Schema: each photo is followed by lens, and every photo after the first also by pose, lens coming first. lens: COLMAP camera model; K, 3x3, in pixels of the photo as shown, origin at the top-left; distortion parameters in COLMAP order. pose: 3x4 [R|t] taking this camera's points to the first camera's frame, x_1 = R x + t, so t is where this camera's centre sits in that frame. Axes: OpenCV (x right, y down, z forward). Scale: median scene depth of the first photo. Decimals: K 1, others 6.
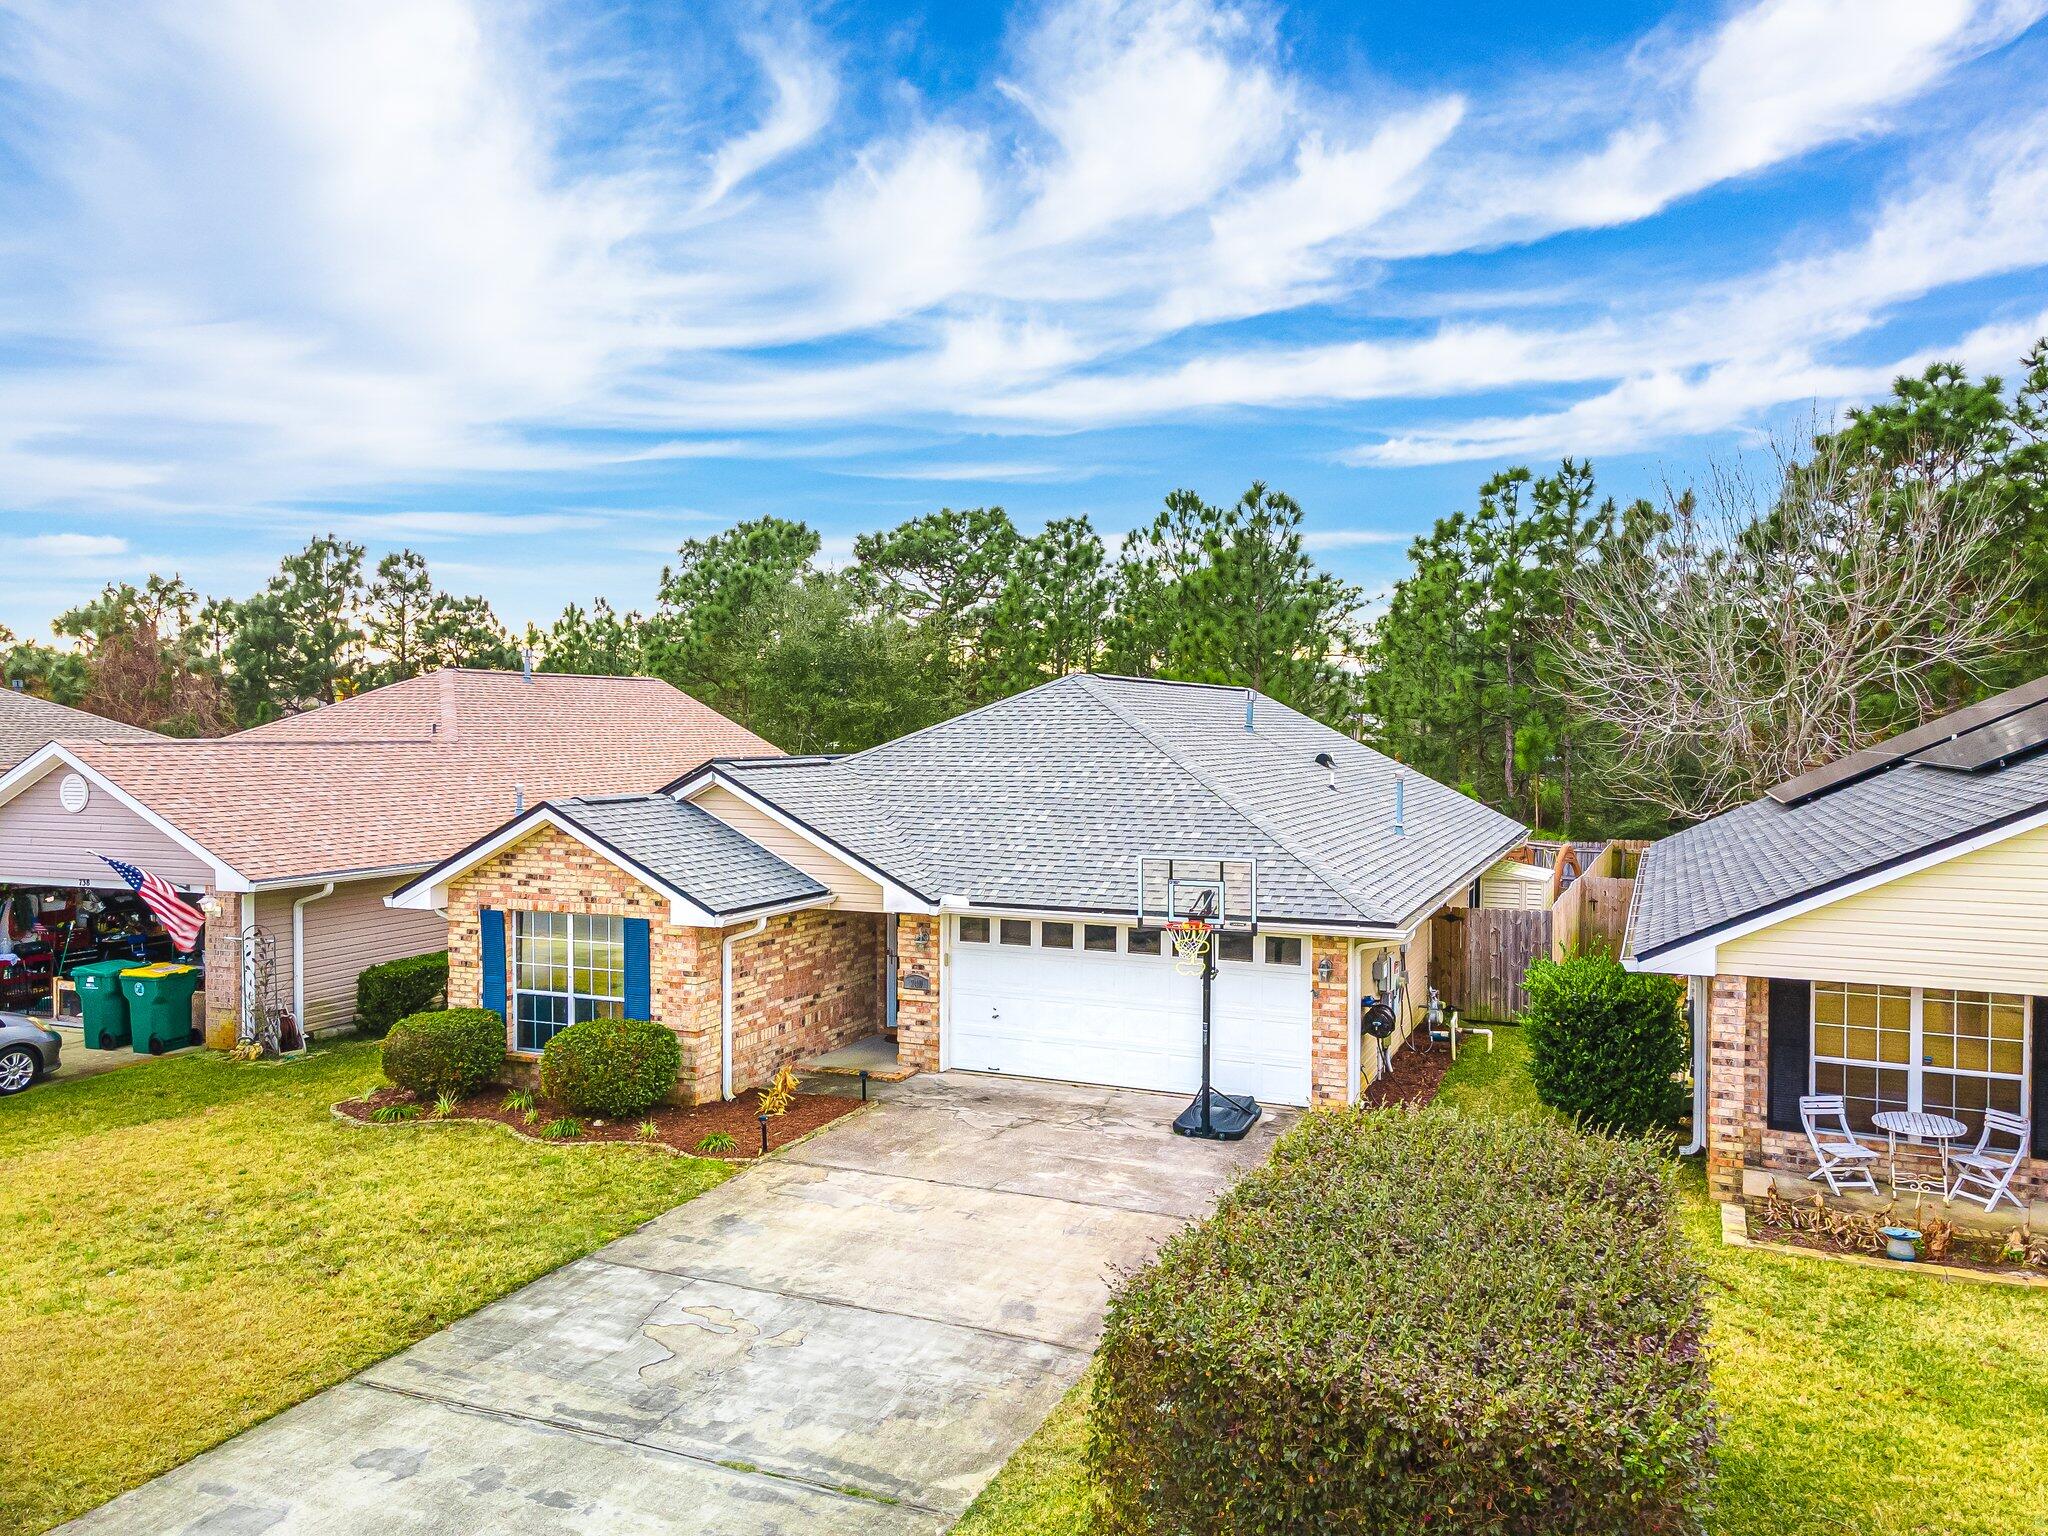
lens RADIAL K [[1493.2, 0, 1028.5], [0, 1493.2, 775.9], [0, 0, 1]] dist [0.017097, 0.077147]
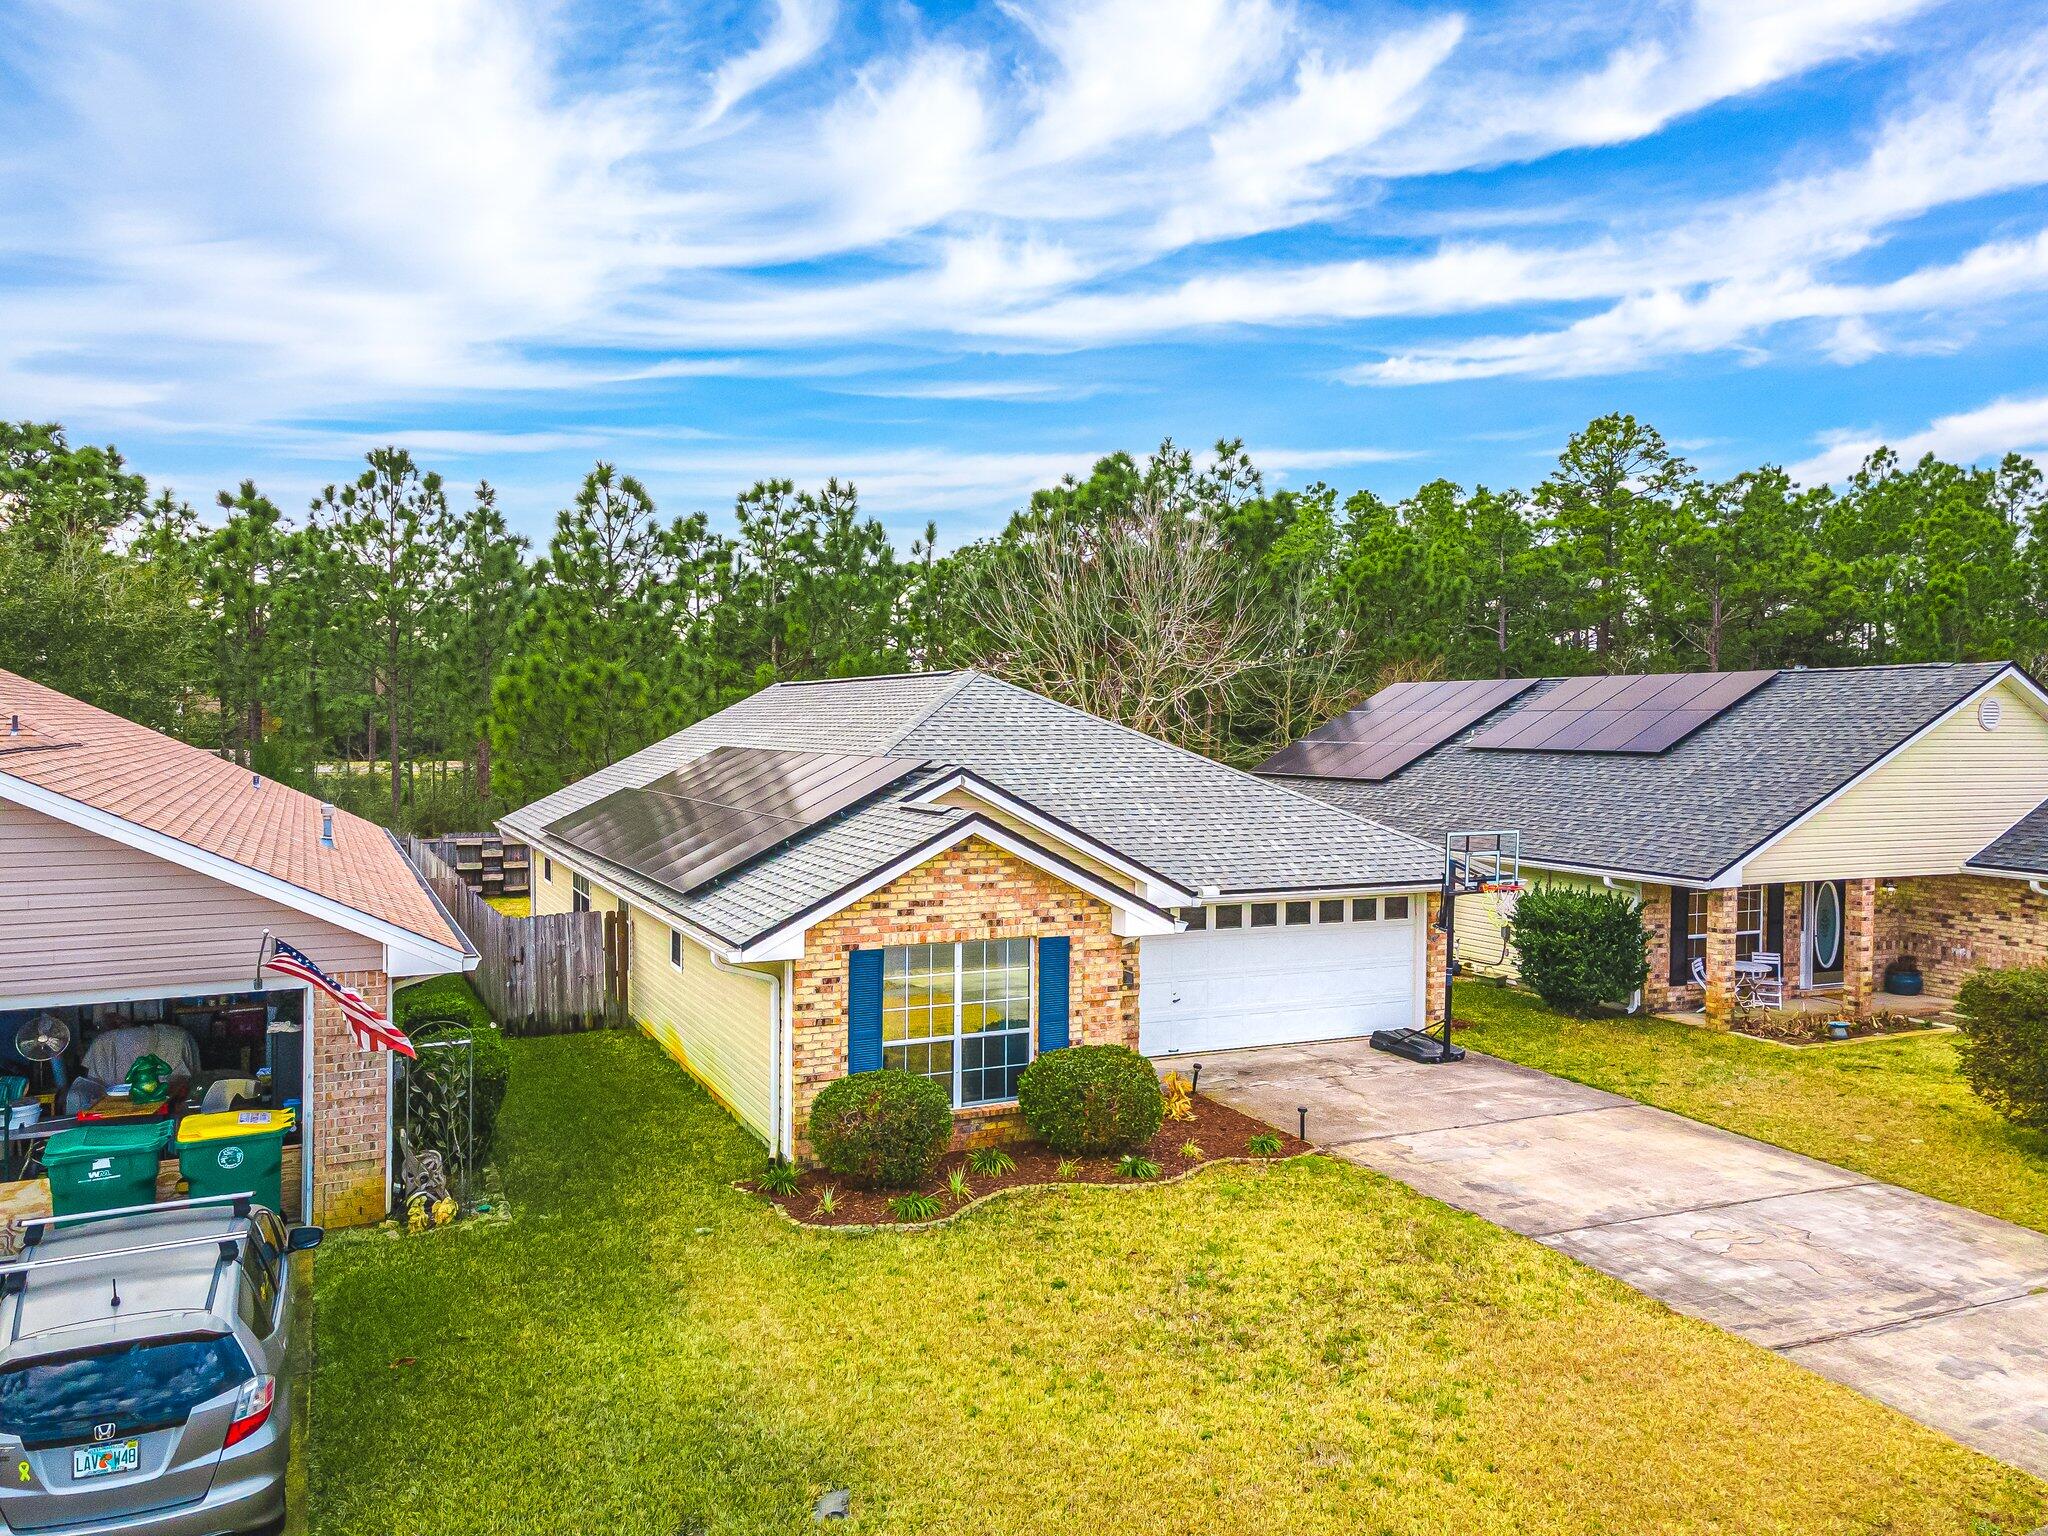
lens RADIAL K [[1492.1, 0, 1024.4], [0, 1492.1, 820.1], [0, 0, 1]] dist [0.081856, 0.002406]
pose [[0.664514, -0.047238, 0.745782, -0.942720], [0.024106, 0.998836, 0.041788, -0.013397], [-0.746887, -0.009790, 0.664879, 0.413519]]
